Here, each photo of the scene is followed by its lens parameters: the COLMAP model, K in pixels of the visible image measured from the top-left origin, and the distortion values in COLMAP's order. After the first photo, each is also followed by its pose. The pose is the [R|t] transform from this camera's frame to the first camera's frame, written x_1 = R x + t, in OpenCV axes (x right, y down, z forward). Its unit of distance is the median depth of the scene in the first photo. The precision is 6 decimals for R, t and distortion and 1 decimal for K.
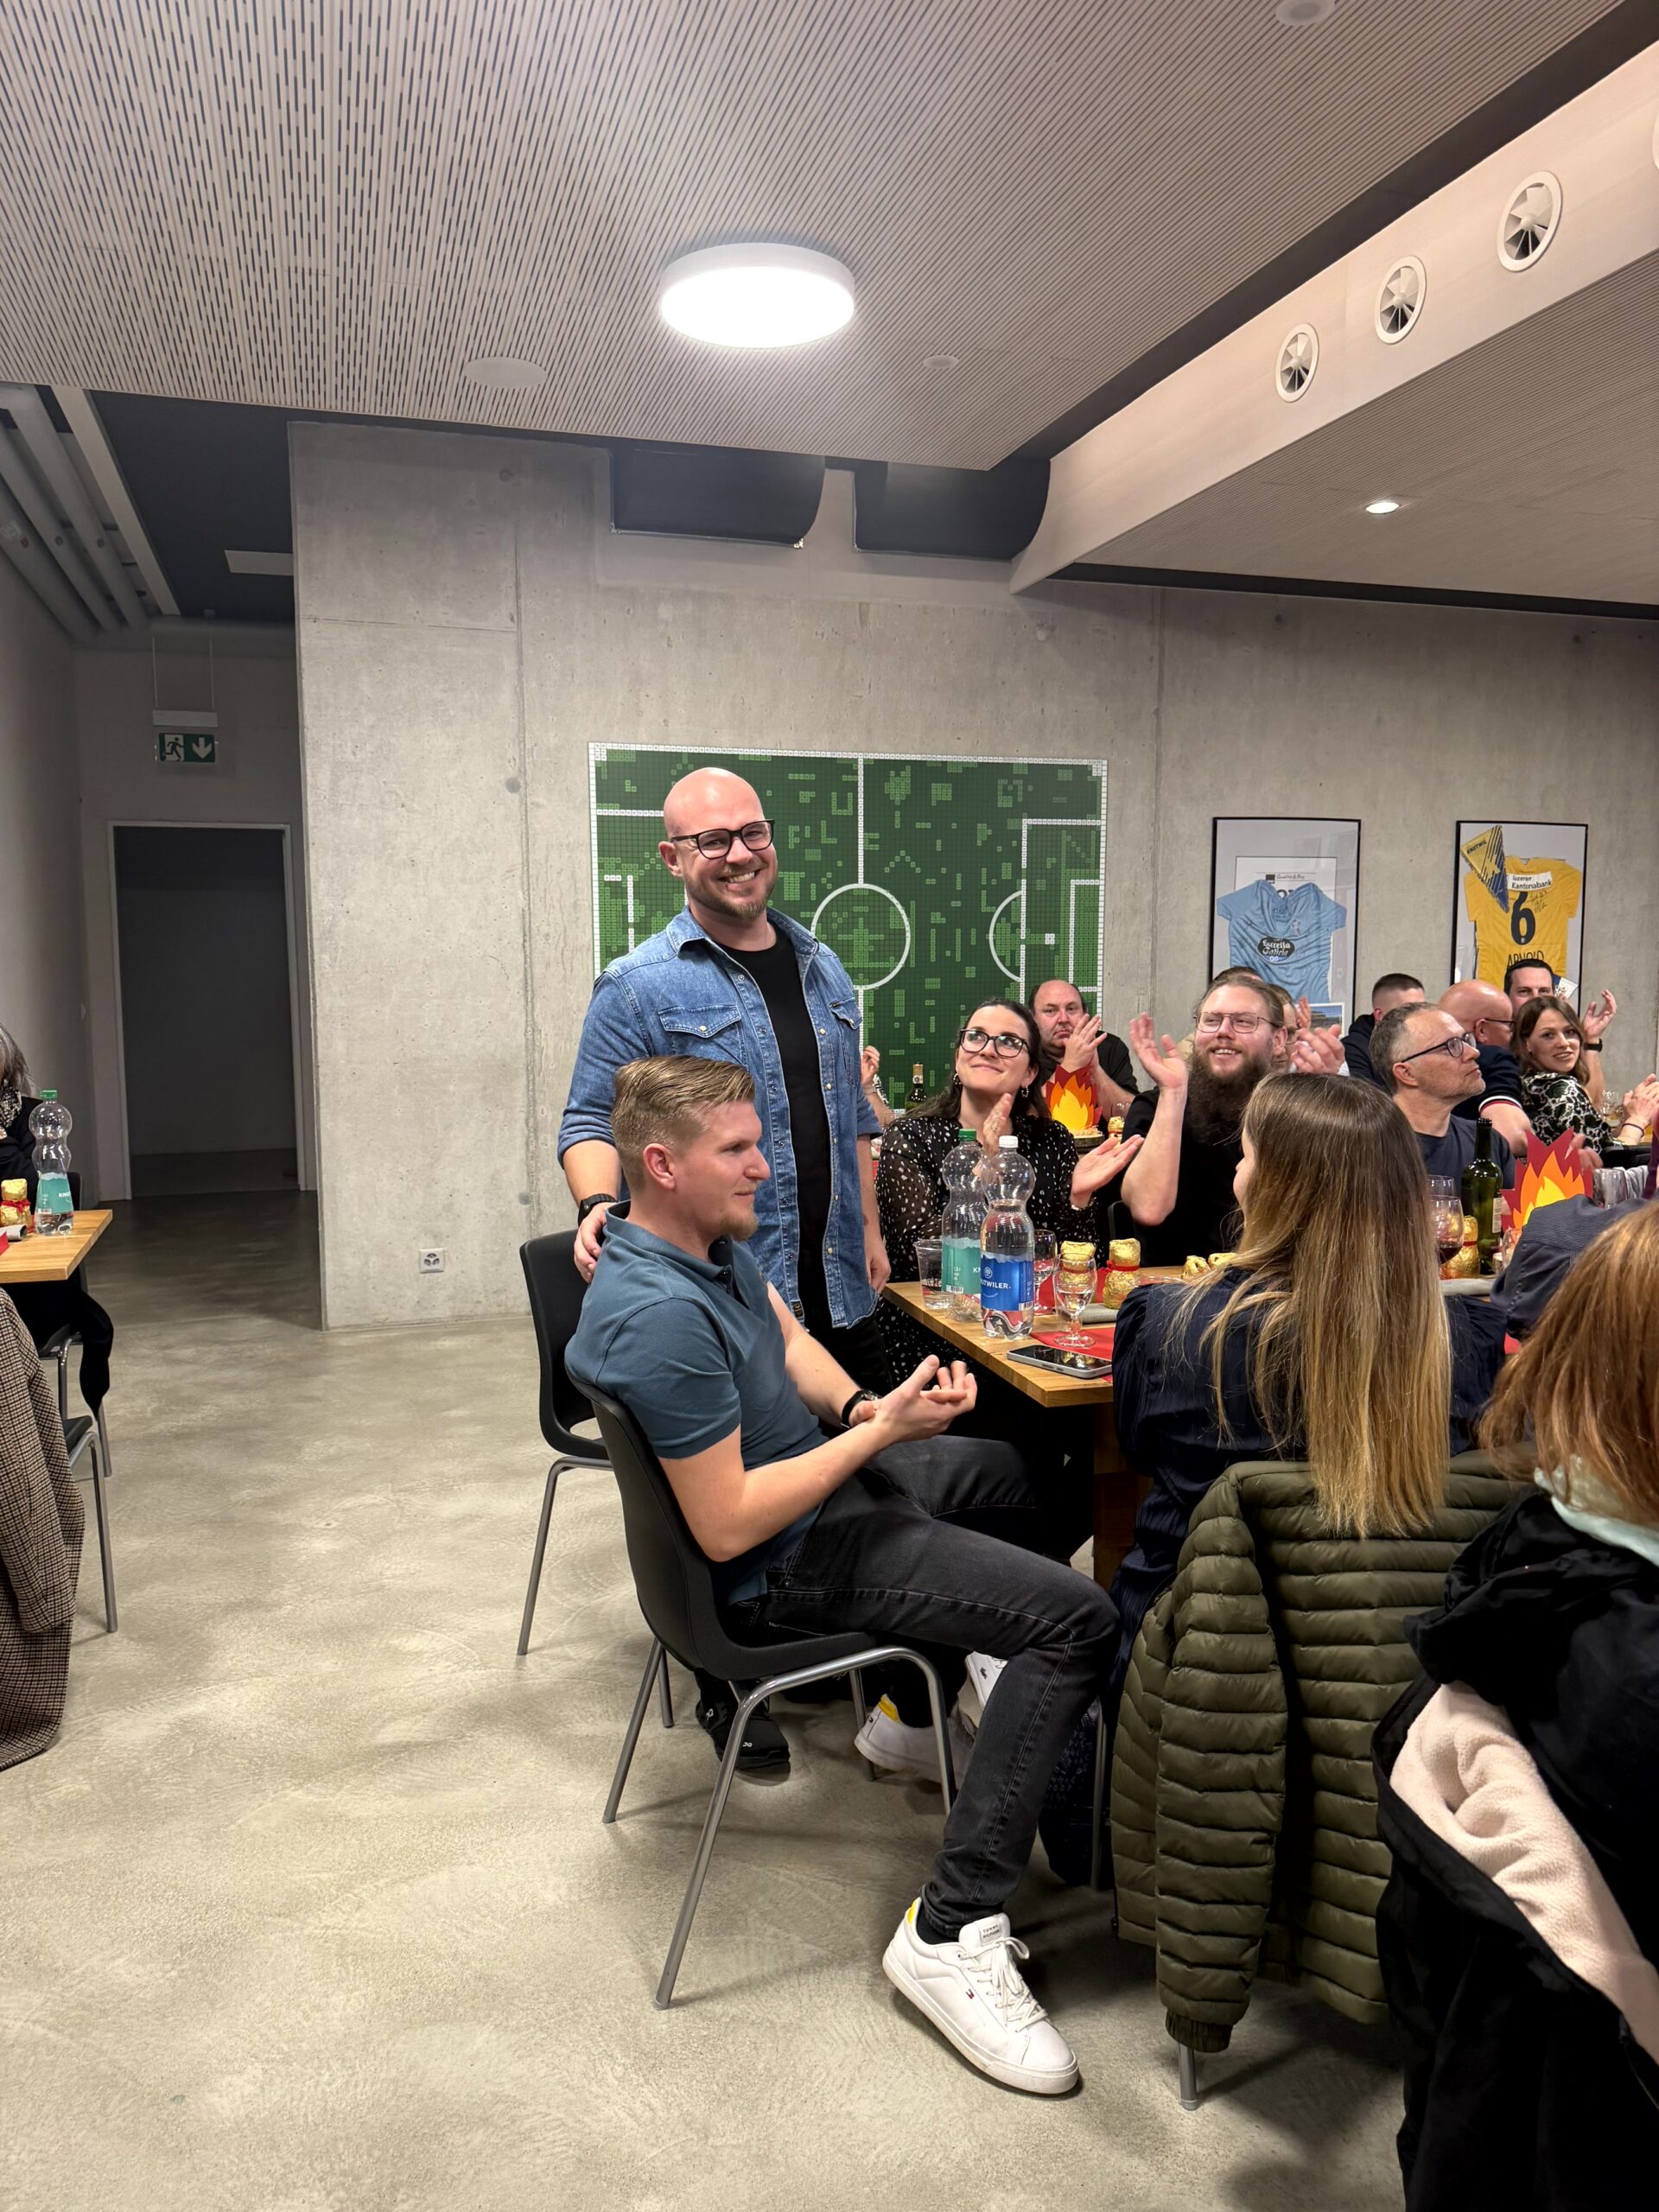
lens RADIAL K [[1560.4, 0, 826.9], [0, 1560.4, 1105.2], [0, 0, 1]] dist [0.052861, 0.000043]
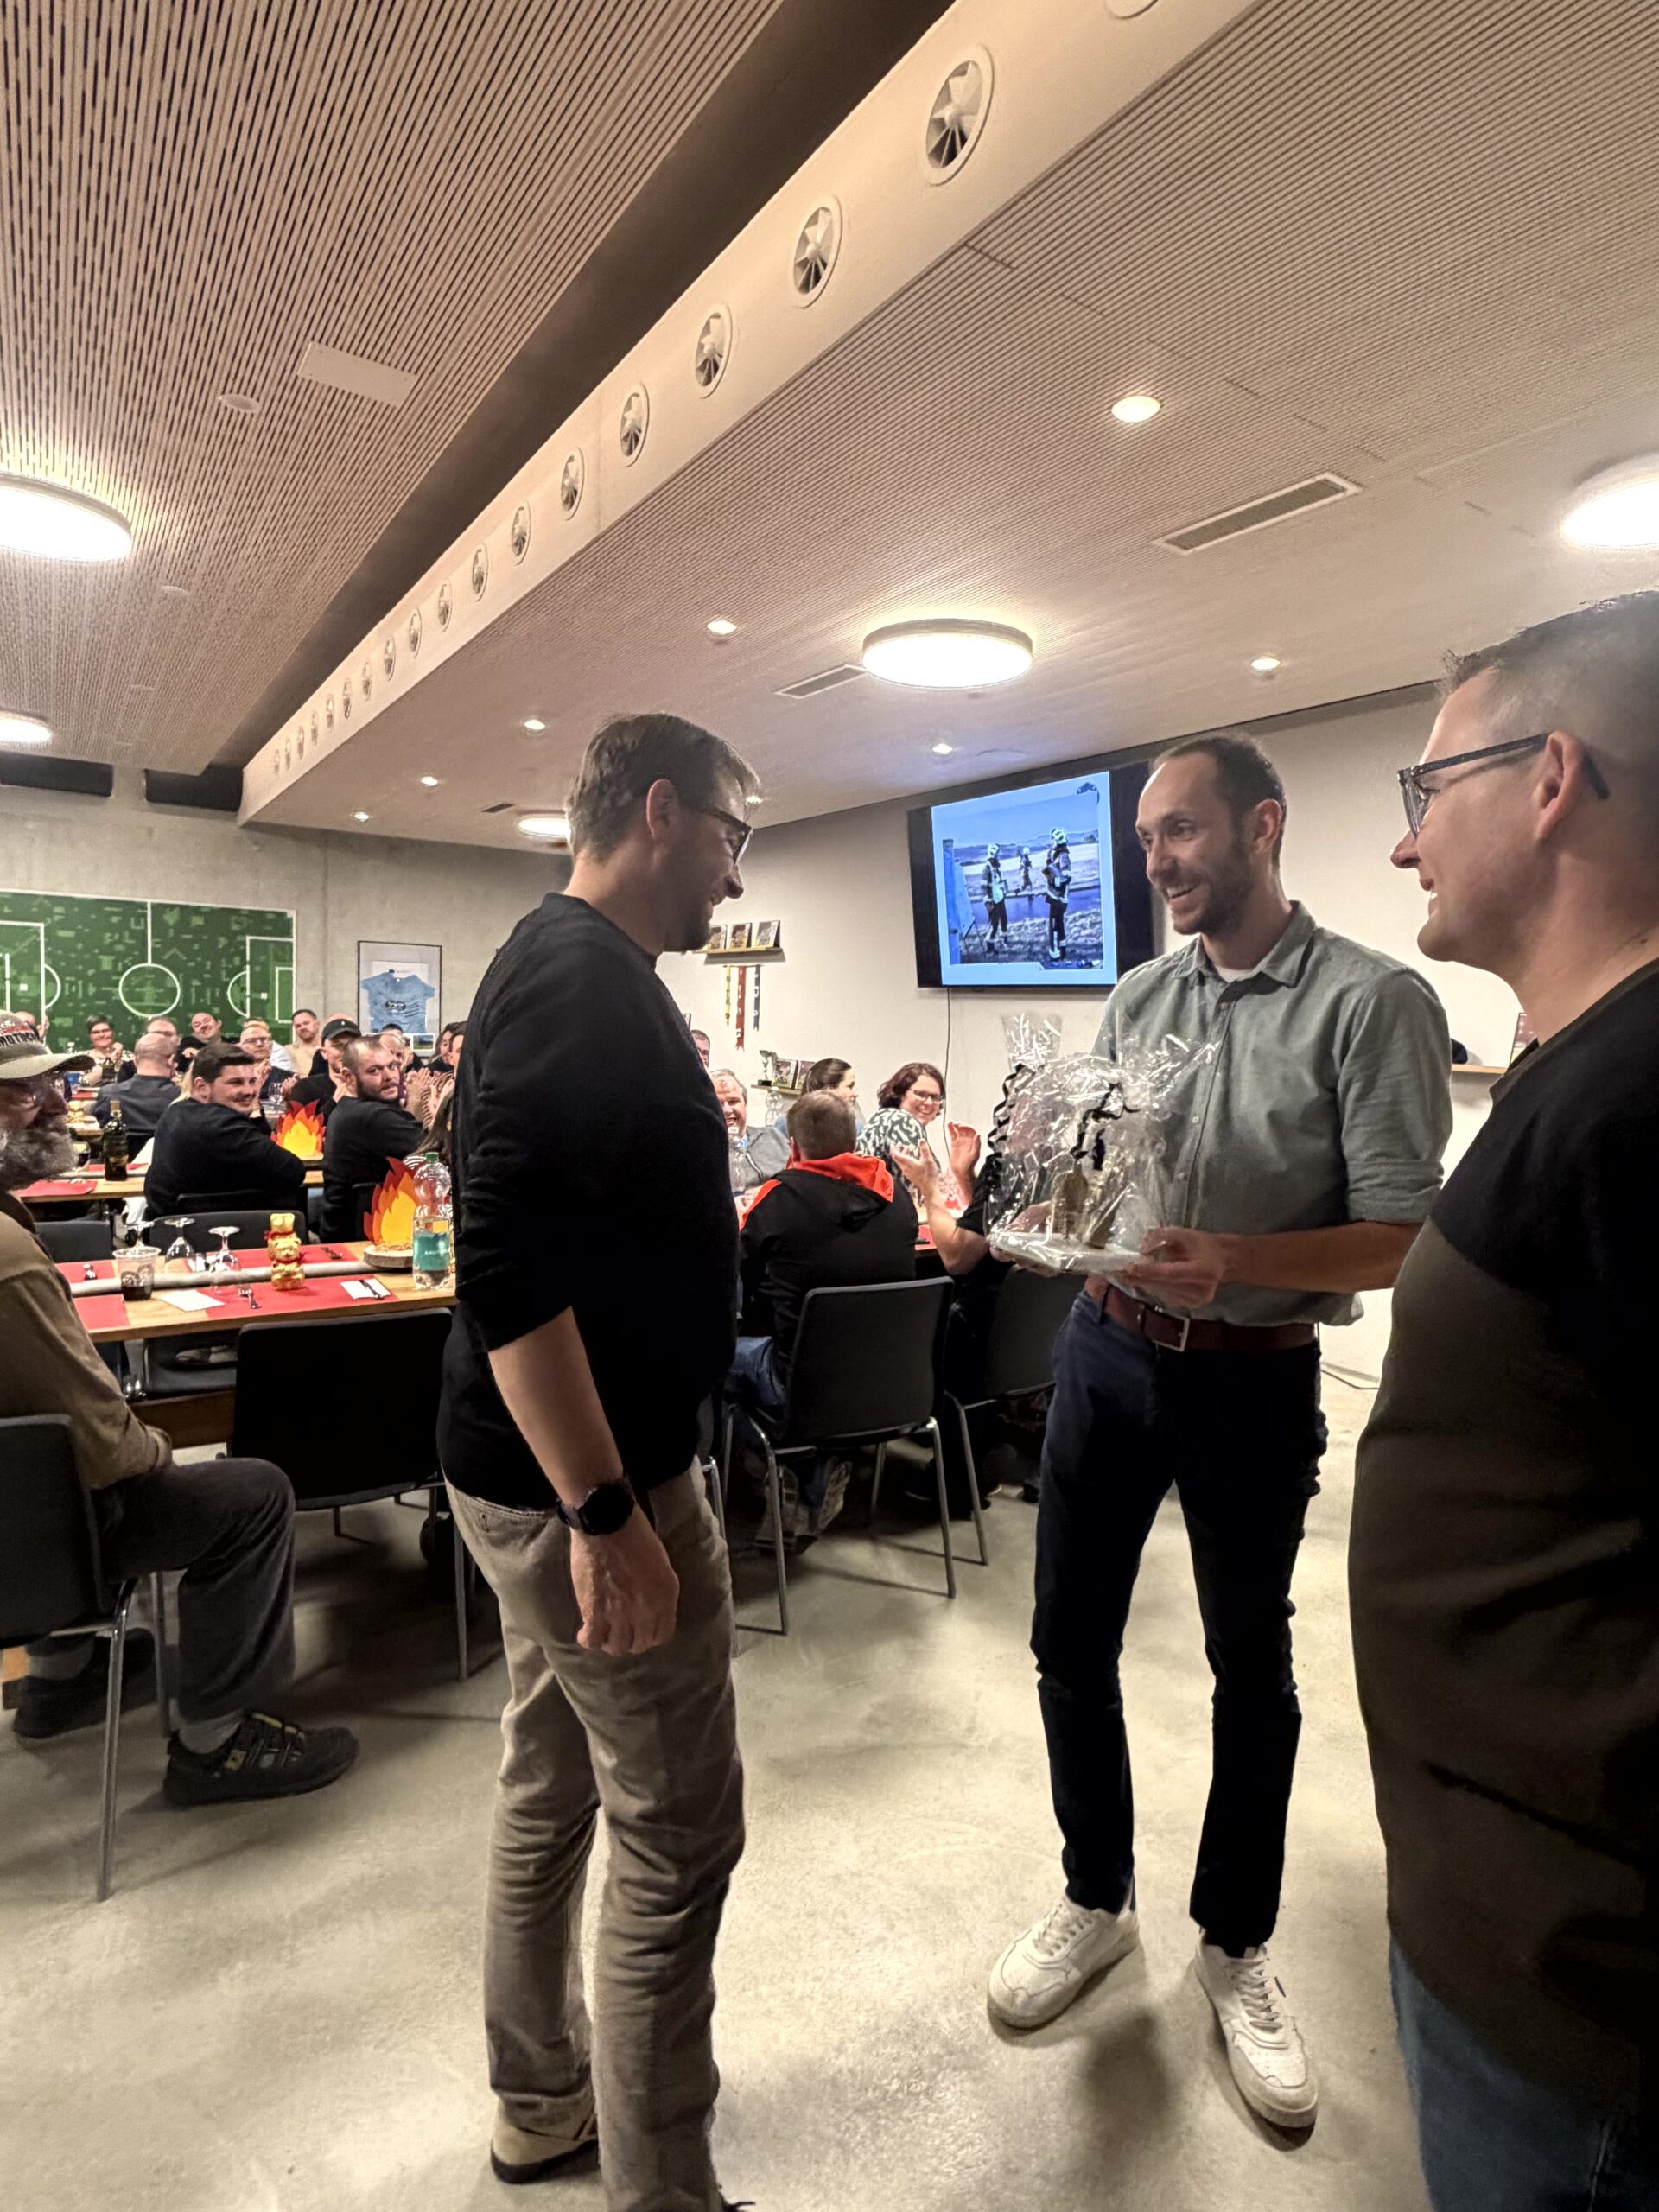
lens RADIAL K [[1175.1, 0, 833.1], [0, 1175.1, 1104.9], [0, 0, 1]] dist [-0.004048, -0.000602]
pose [[0.957941, 0.017728, 0.286418, 0.405383], [-0.010847, 0.999614, -0.025590, 0.063906], [-0.286761, 0.021407, 0.957763, -0.645305]]
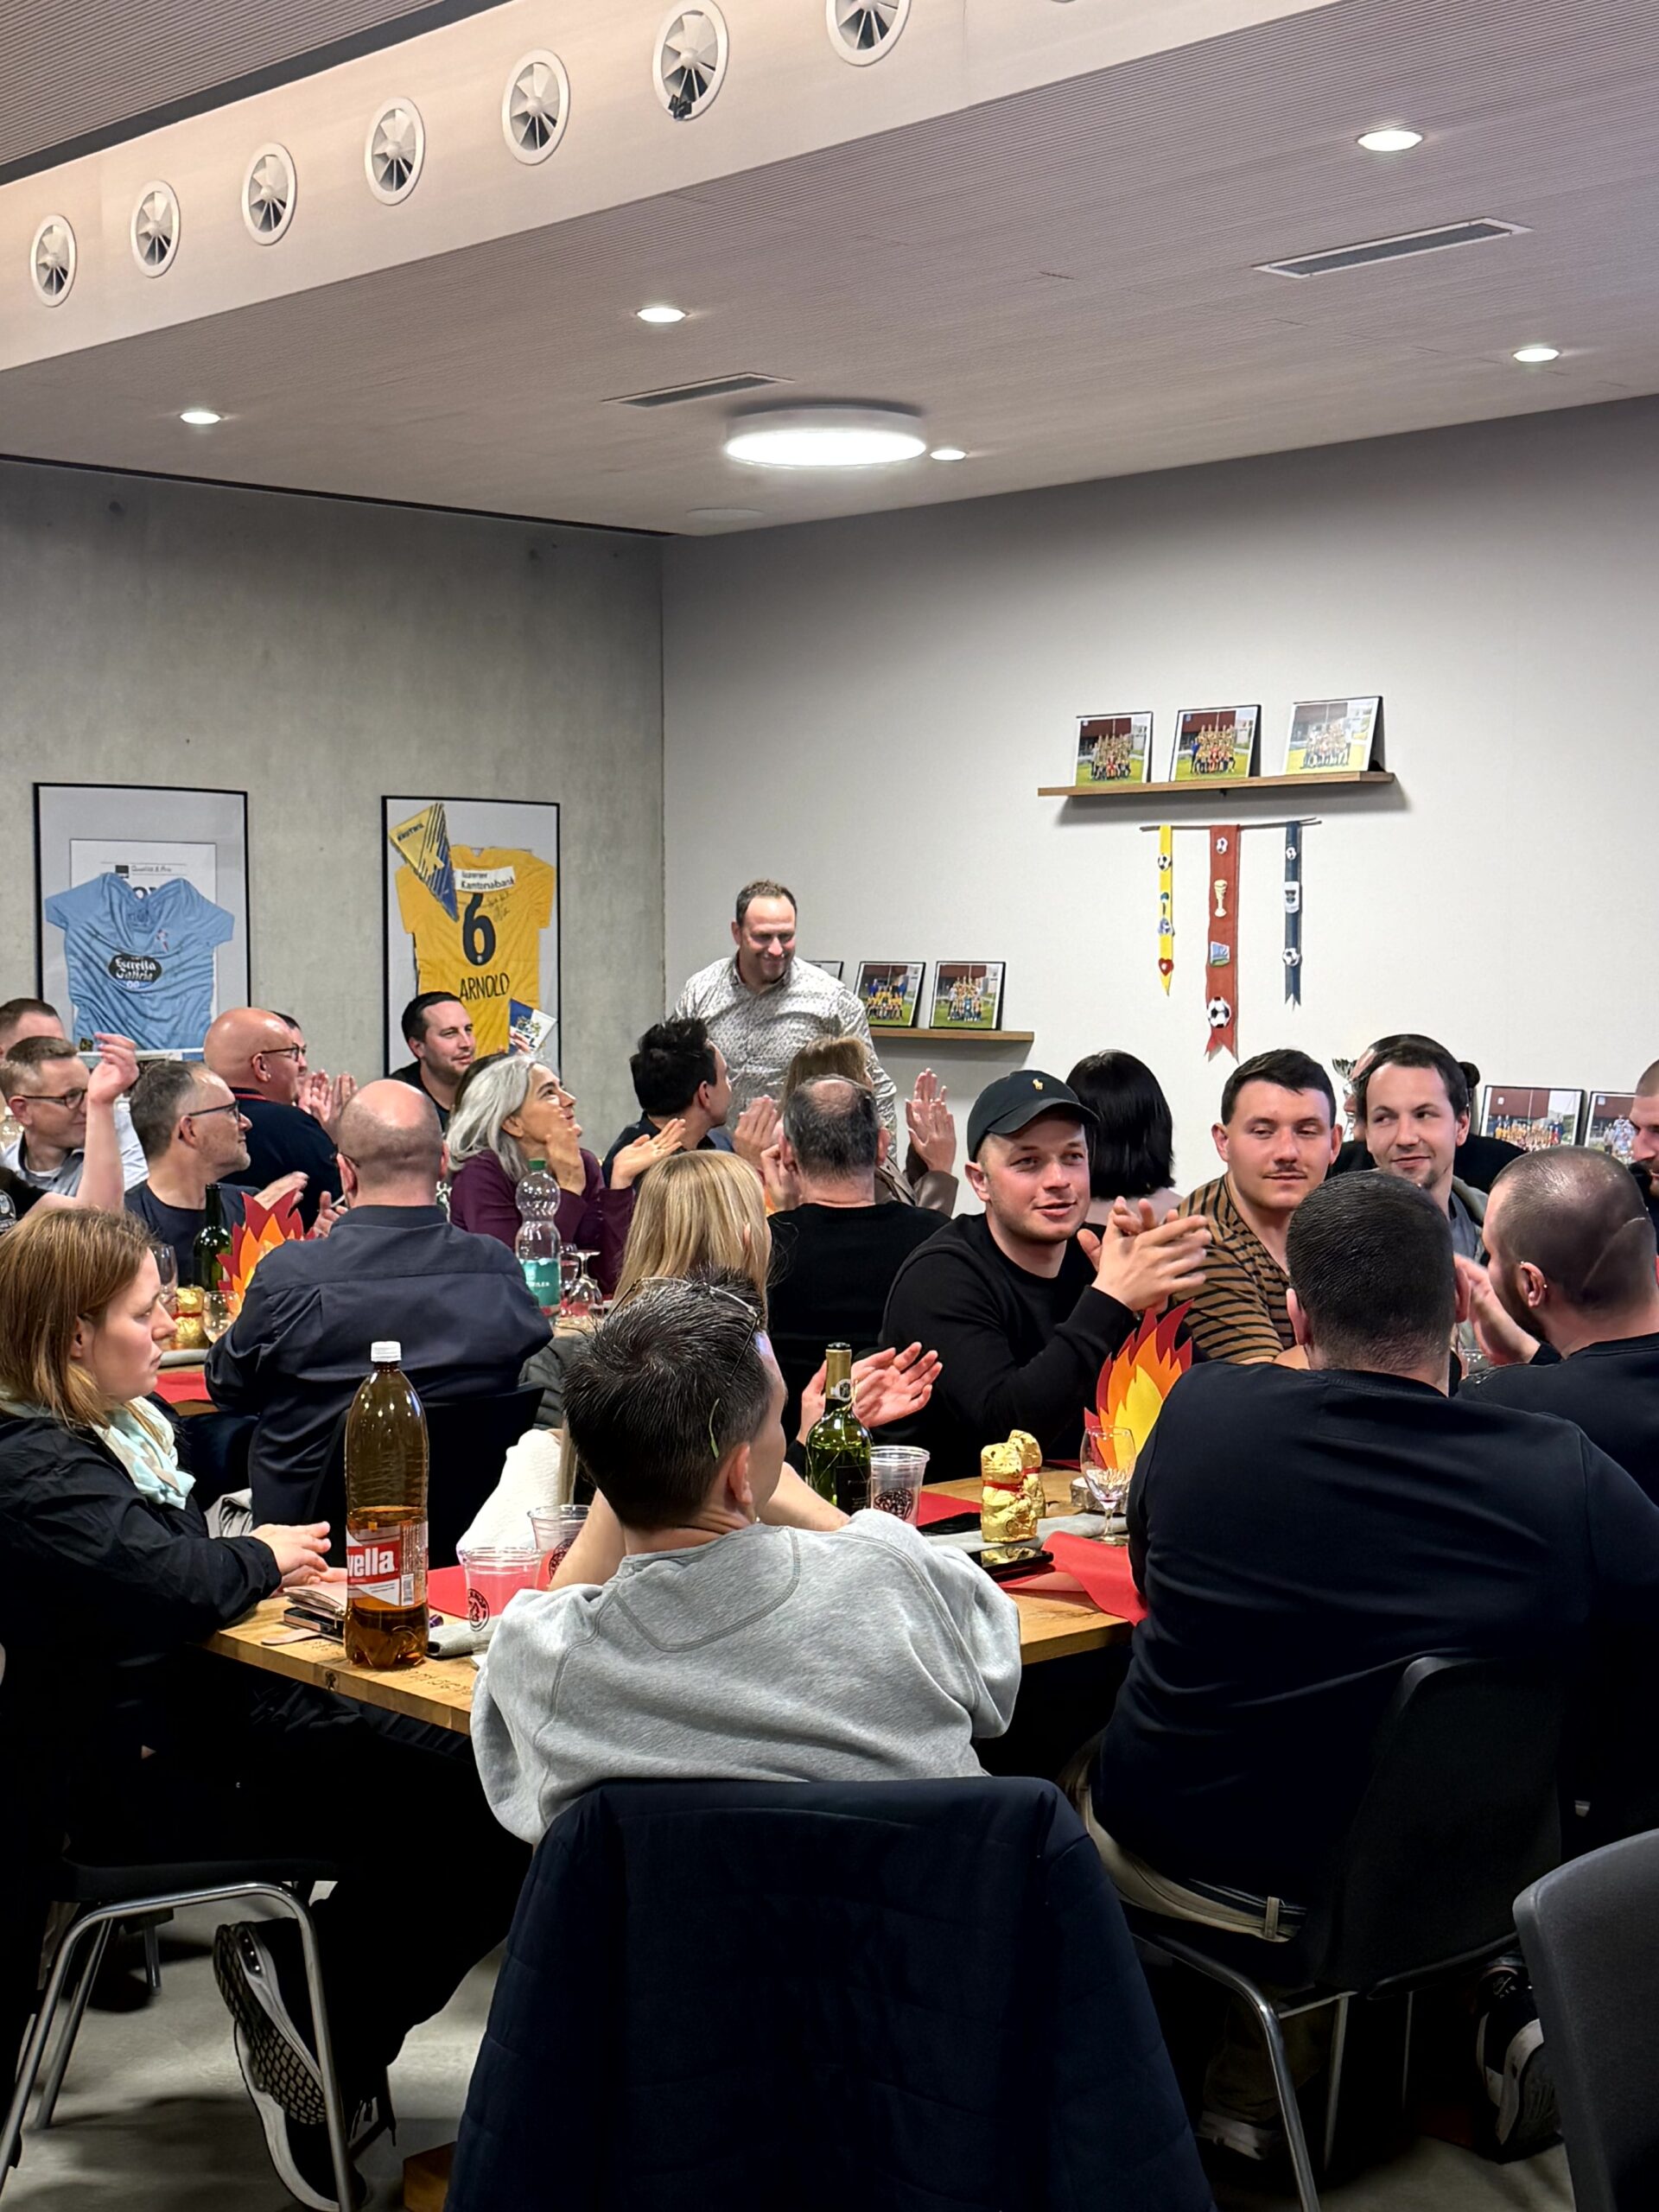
lens RADIAL K [[3130.2, 0, 822.5], [0, 3130.2, 1106.6], [0, 0, 1]] dist [0.178275, 0.000000]
pose [[0.909926, -0.020333, 0.414272, -0.021728], [0.039096, 0.998555, -0.036863, 0.026072], [-0.412924, 0.049739, 0.909406, -0.421901]]
